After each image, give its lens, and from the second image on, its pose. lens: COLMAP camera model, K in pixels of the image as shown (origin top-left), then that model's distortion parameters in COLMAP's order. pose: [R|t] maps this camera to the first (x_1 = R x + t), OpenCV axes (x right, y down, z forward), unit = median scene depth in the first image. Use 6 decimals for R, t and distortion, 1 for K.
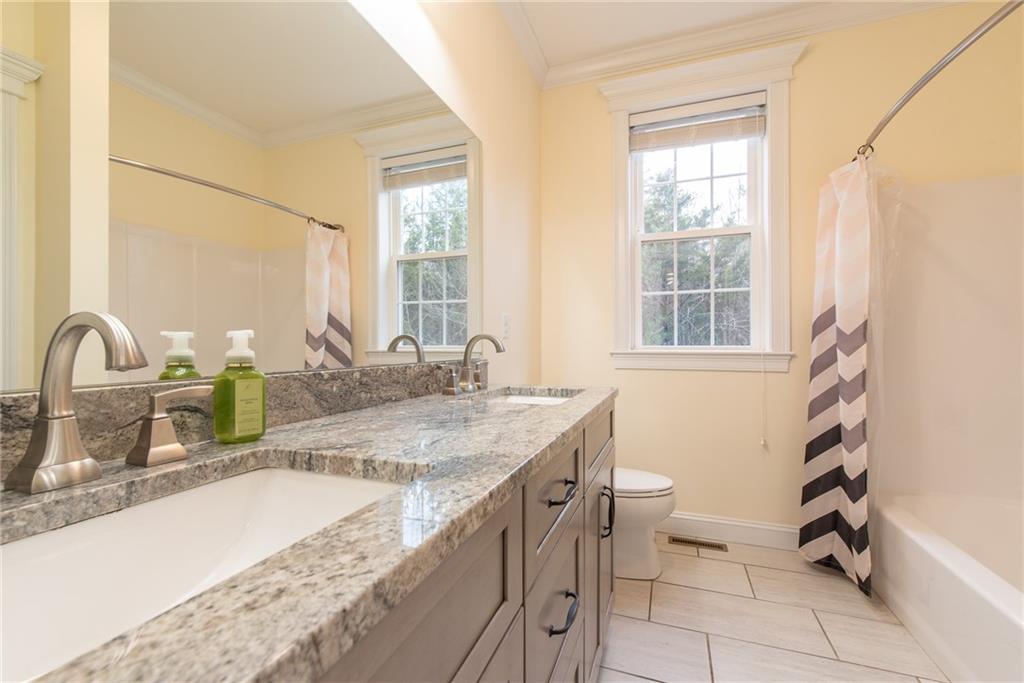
lens RADIAL K [[438.1, 0, 510.8], [0, 438.1, 345.9], [0, 0, 1]] dist [0.001153, -0.000386]
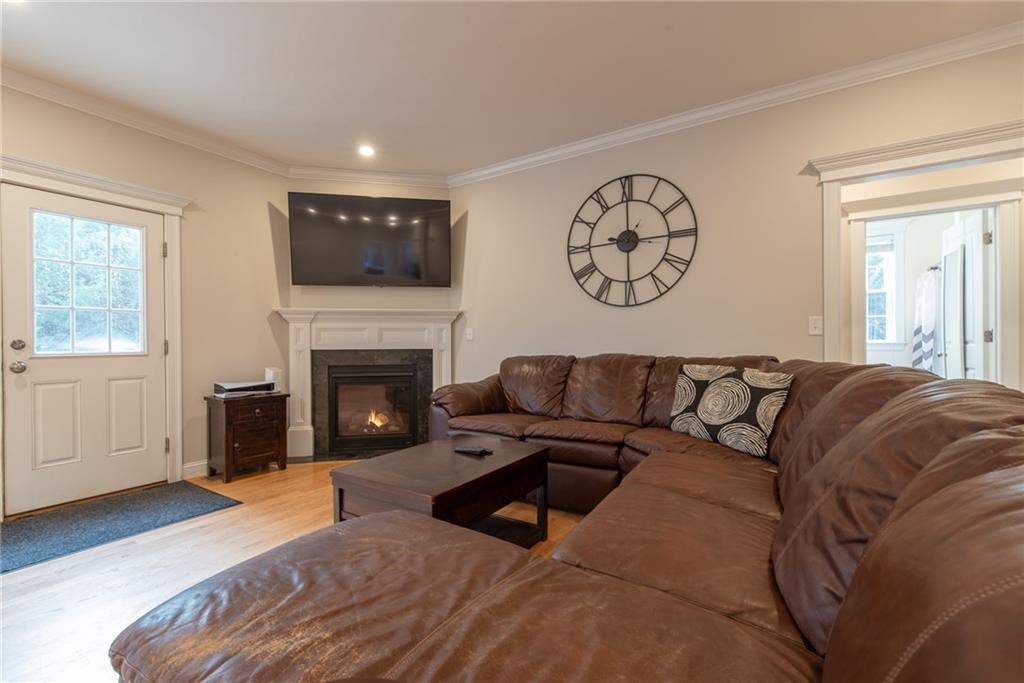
lens RADIAL K [[438.1, 0, 512.9], [0, 438.1, 342.2], [0, 0, 1]] dist [0.001153, -0.000386]
pose [[0.973084, -0.006517, -0.230358, -1.065818], [0.007905, 0.999956, 0.005106, -0.020940], [0.230314, -0.006790, 0.973093, -2.162000]]
